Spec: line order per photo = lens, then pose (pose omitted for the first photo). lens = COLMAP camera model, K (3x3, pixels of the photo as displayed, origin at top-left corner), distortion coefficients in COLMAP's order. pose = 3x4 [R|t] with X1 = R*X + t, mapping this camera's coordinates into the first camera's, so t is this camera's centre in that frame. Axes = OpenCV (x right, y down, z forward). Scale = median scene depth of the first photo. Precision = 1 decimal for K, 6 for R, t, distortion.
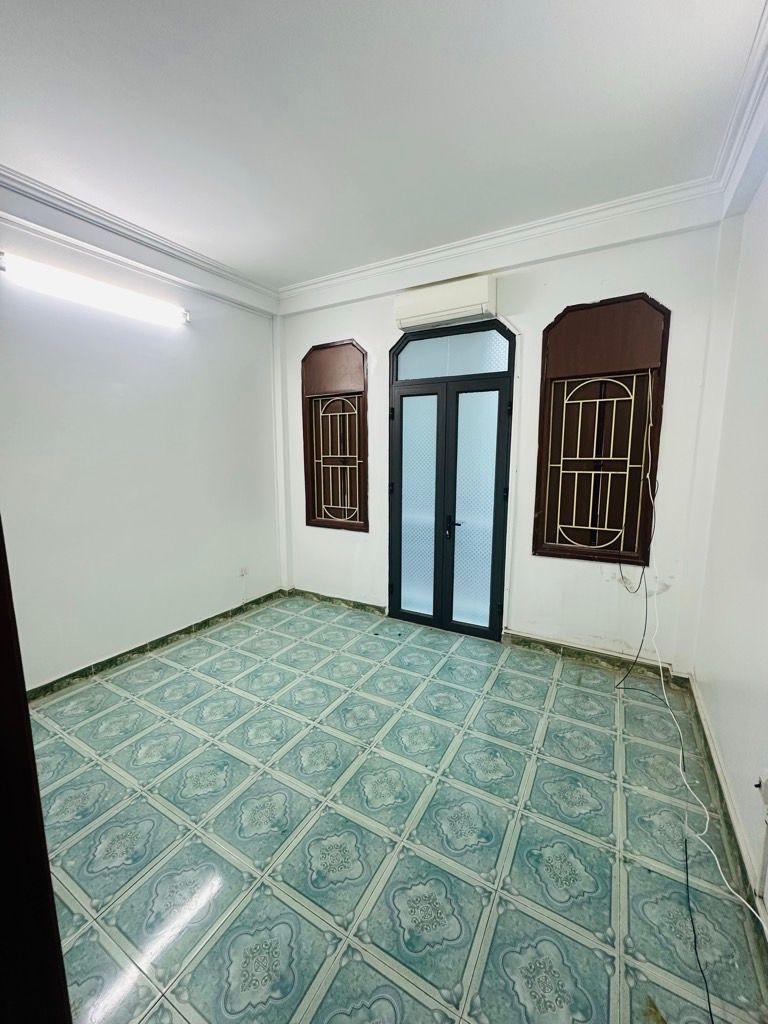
lens RADIAL K [[408.8, 0, 383.1], [0, 408.8, 510.5], [0, 0, 1]] dist [-0.004334, 0.000421]
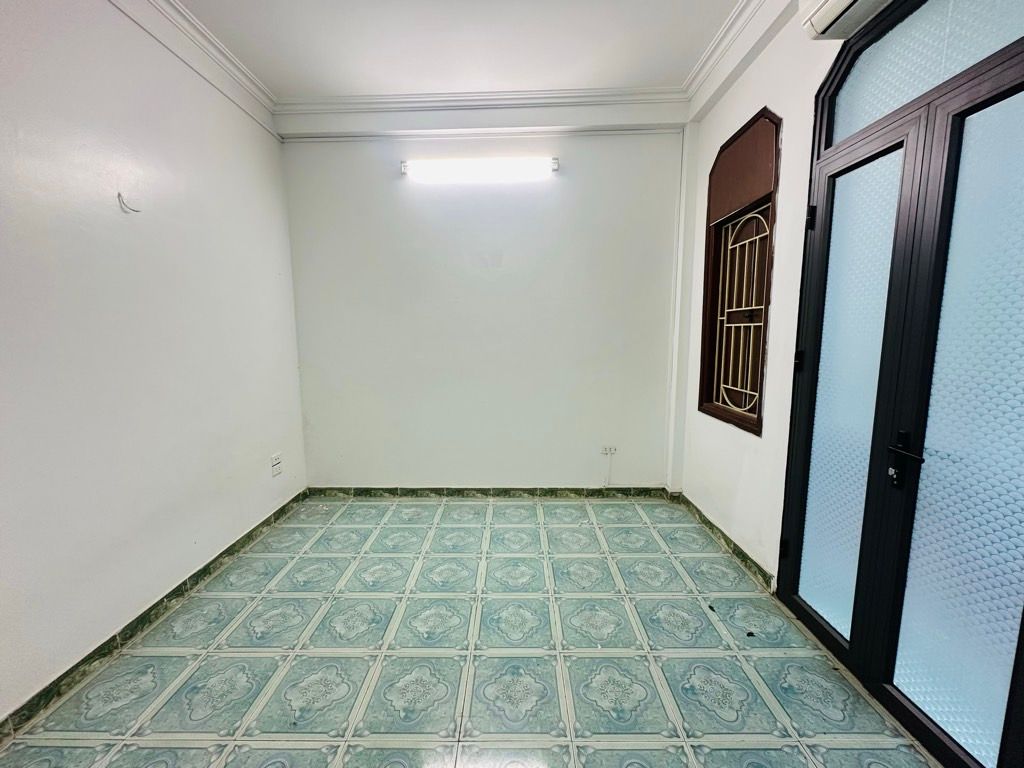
lens RADIAL K [[408.8, 0, 511.2], [0, 408.8, 381.7], [0, 0, 1]] dist [-0.004334, 0.000421]
pose [[0.489530, 0.103530, -0.865819, 0.315289], [-0.120290, 0.991451, 0.050541, -0.011264], [0.863650, 0.079408, 0.497799, 0.444901]]
